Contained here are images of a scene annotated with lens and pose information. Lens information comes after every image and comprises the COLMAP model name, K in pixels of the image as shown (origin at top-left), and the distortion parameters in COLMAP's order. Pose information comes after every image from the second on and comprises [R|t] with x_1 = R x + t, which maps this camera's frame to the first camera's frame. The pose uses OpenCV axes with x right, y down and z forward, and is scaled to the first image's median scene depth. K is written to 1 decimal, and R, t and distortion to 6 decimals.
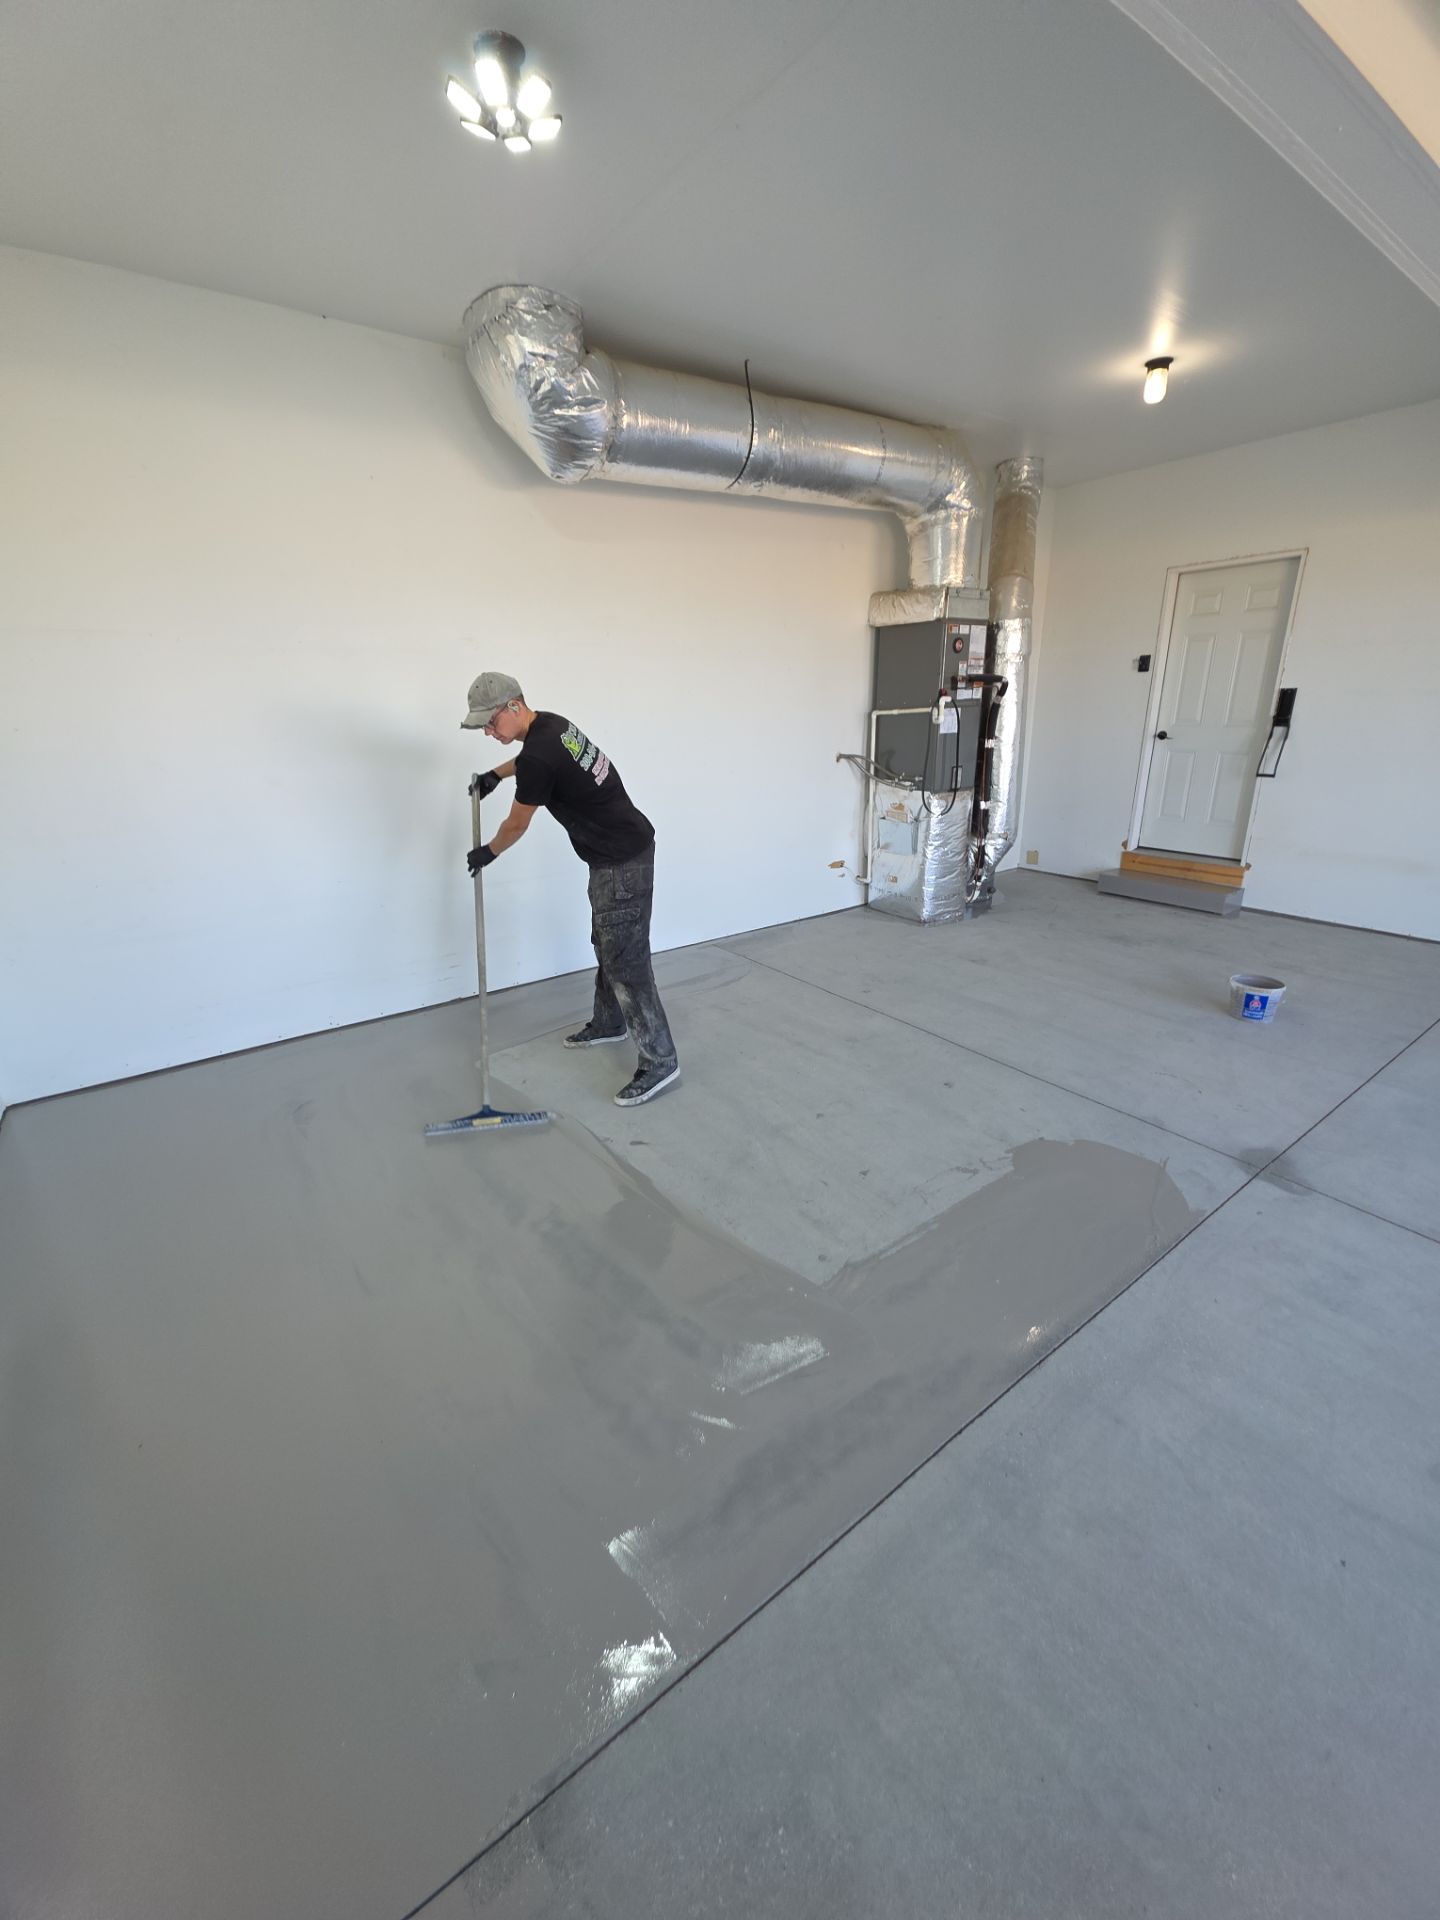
lens RADIAL K [[757.8, 0, 720.0], [0, 757.8, 960.0], [0, 0, 1]] dist [0.010631, -0.007527]
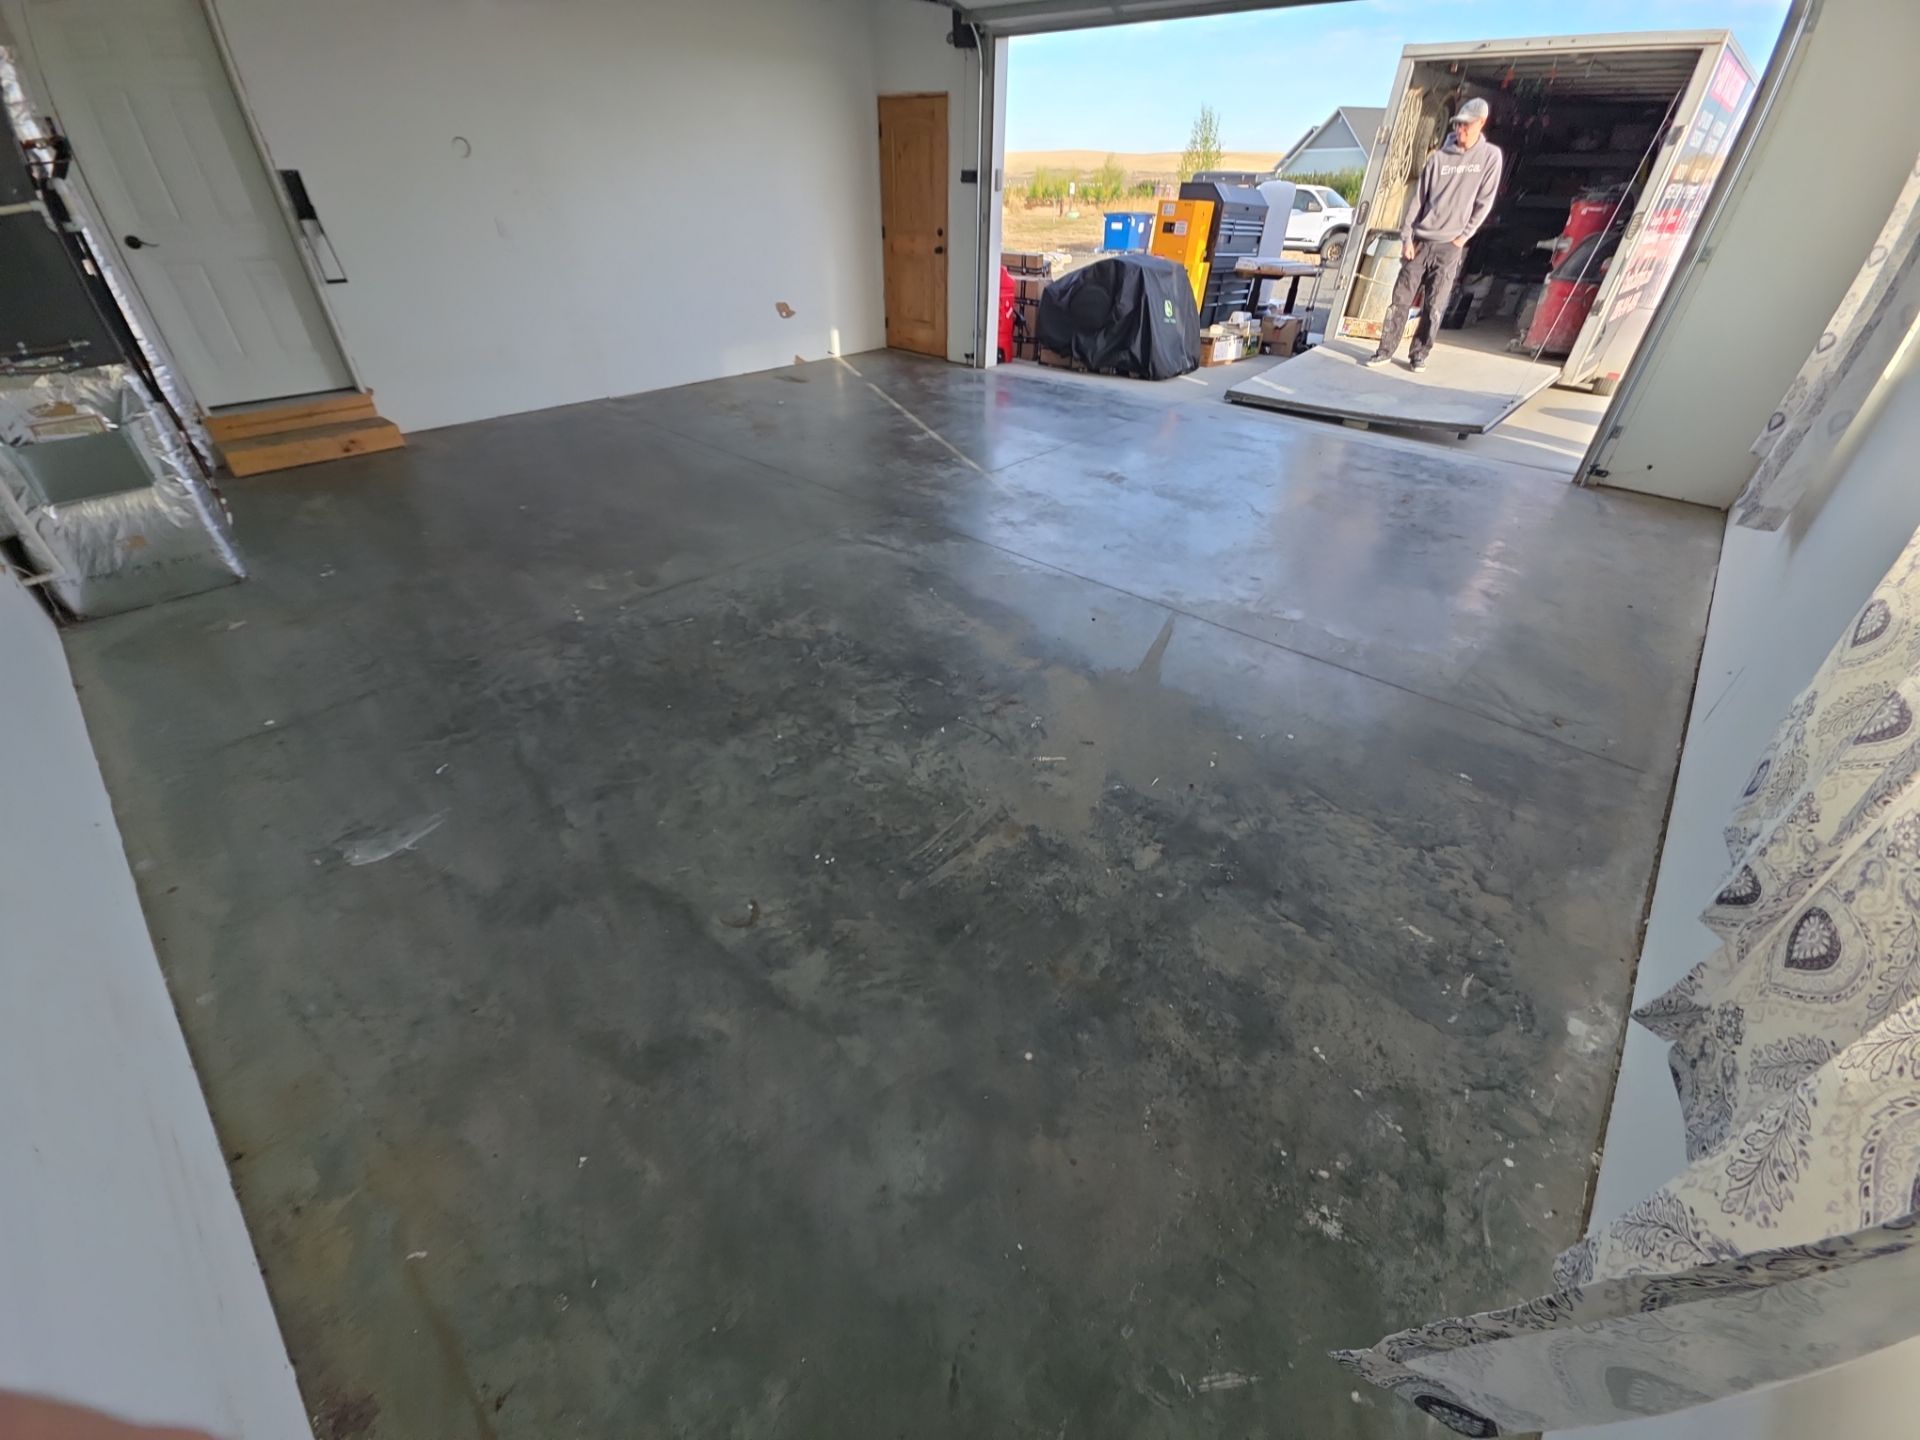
lens RADIAL K [[757.8, 0, 961.0], [0, 757.8, 713.3], [0, 0, 1]] dist [0.010631, -0.007527]
pose [[-0.218571, -0.548143, 0.807320, -0.474587], [0.311088, 0.745016, 0.590064, -0.171766], [-0.924906, 0.380119, 0.007682, 0.533431]]
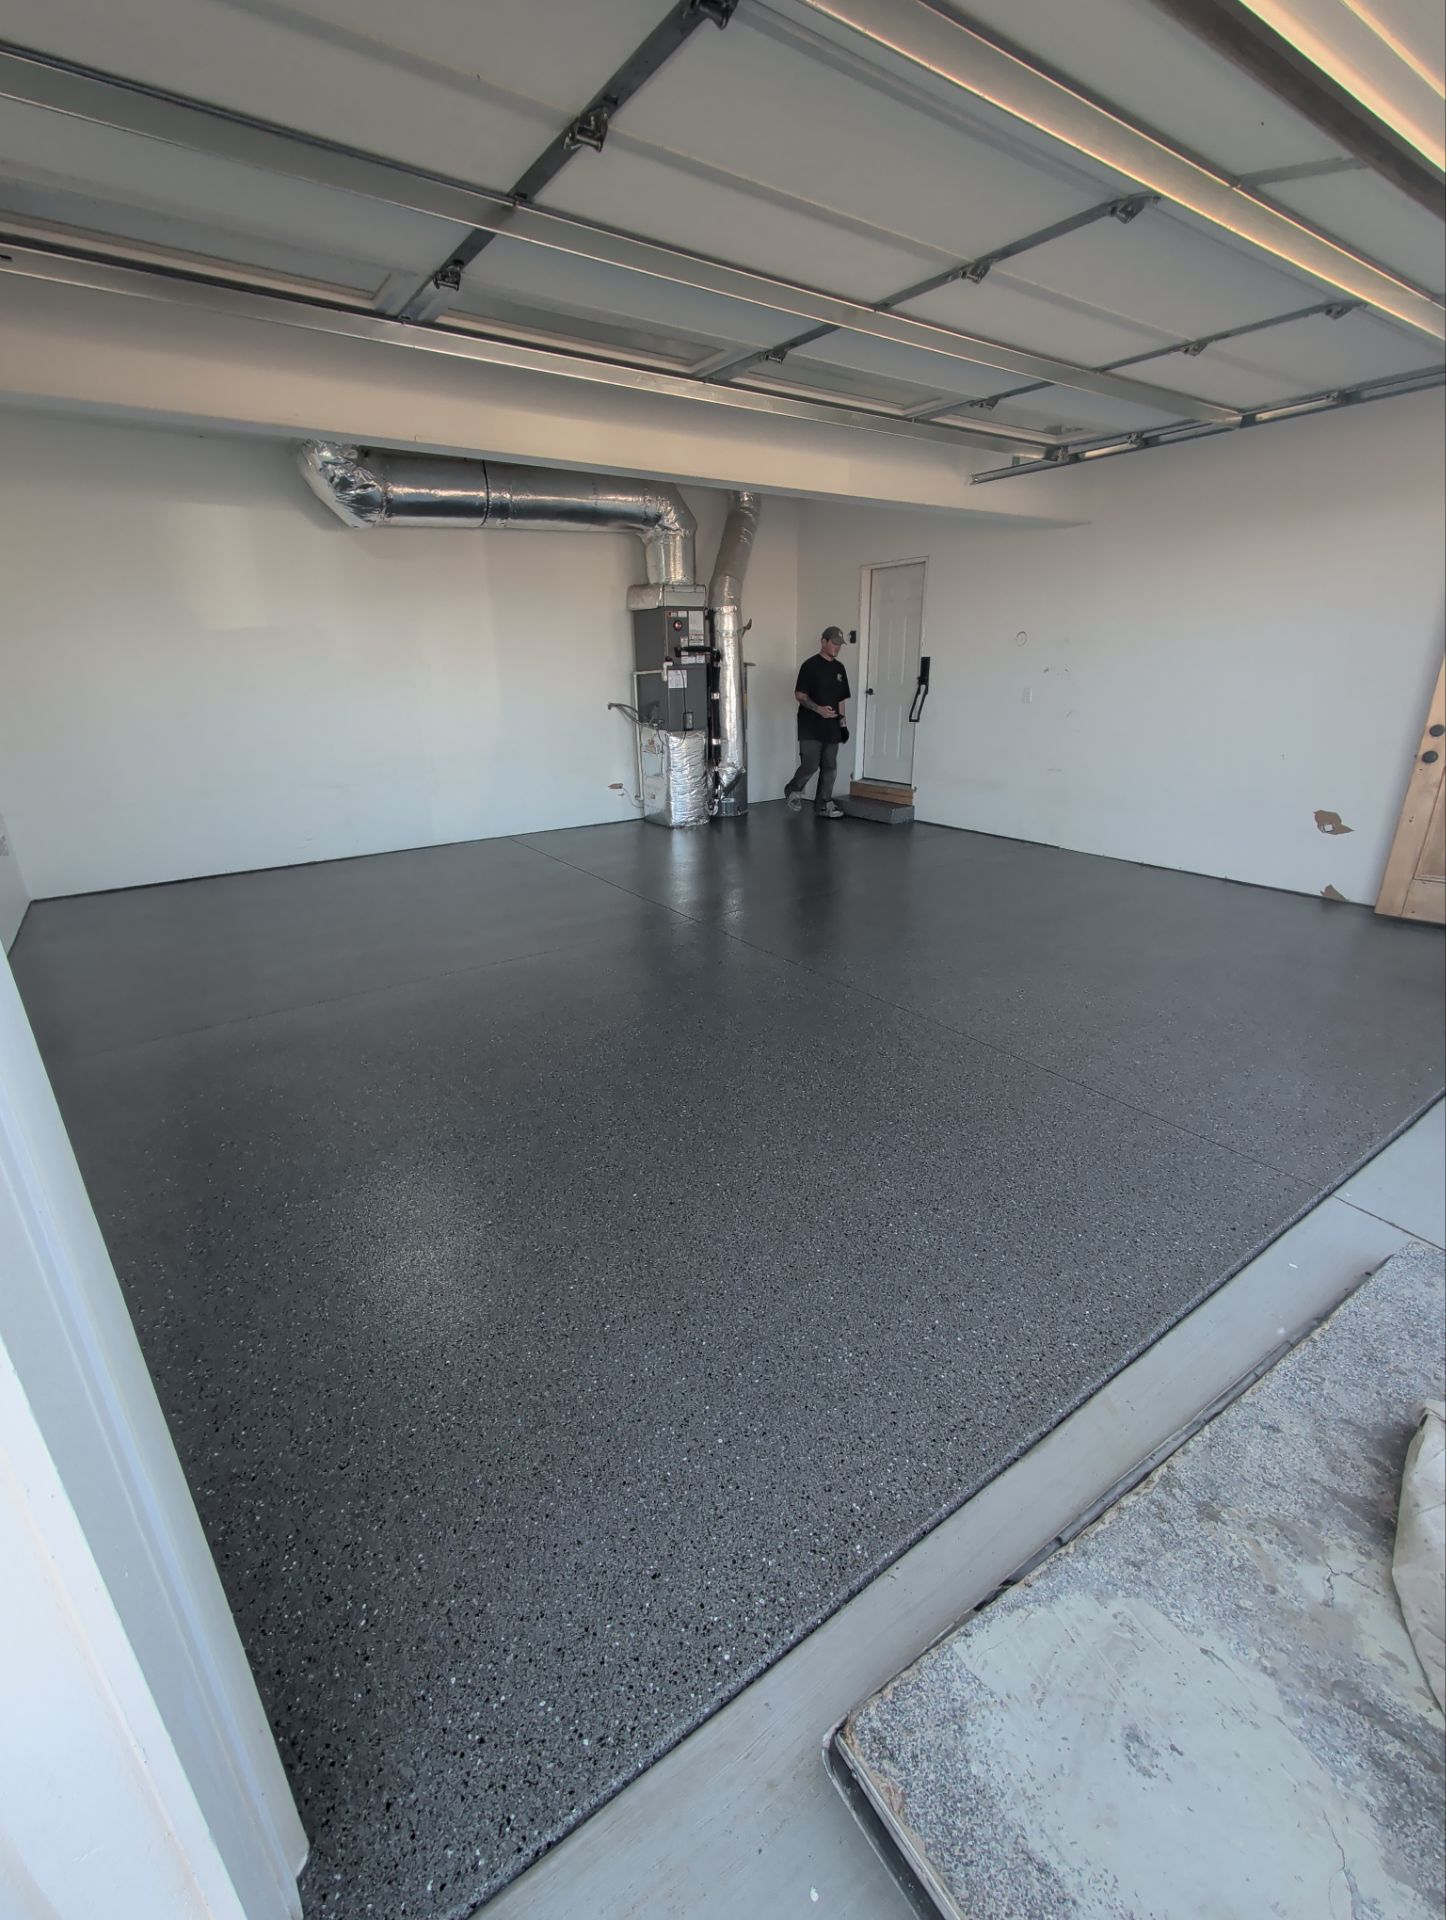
lens RADIAL K [[807.1, 0, 708.2], [0, 807.1, 954.2], [0, 0, 1]] dist [0.000877, 0.000114]
pose [[0.999490, 0.013122, -0.029127, 0.414816], [-0.012579, 0.999745, 0.018780, 0.164059], [0.029366, -0.018404, 0.999399, -0.498209]]
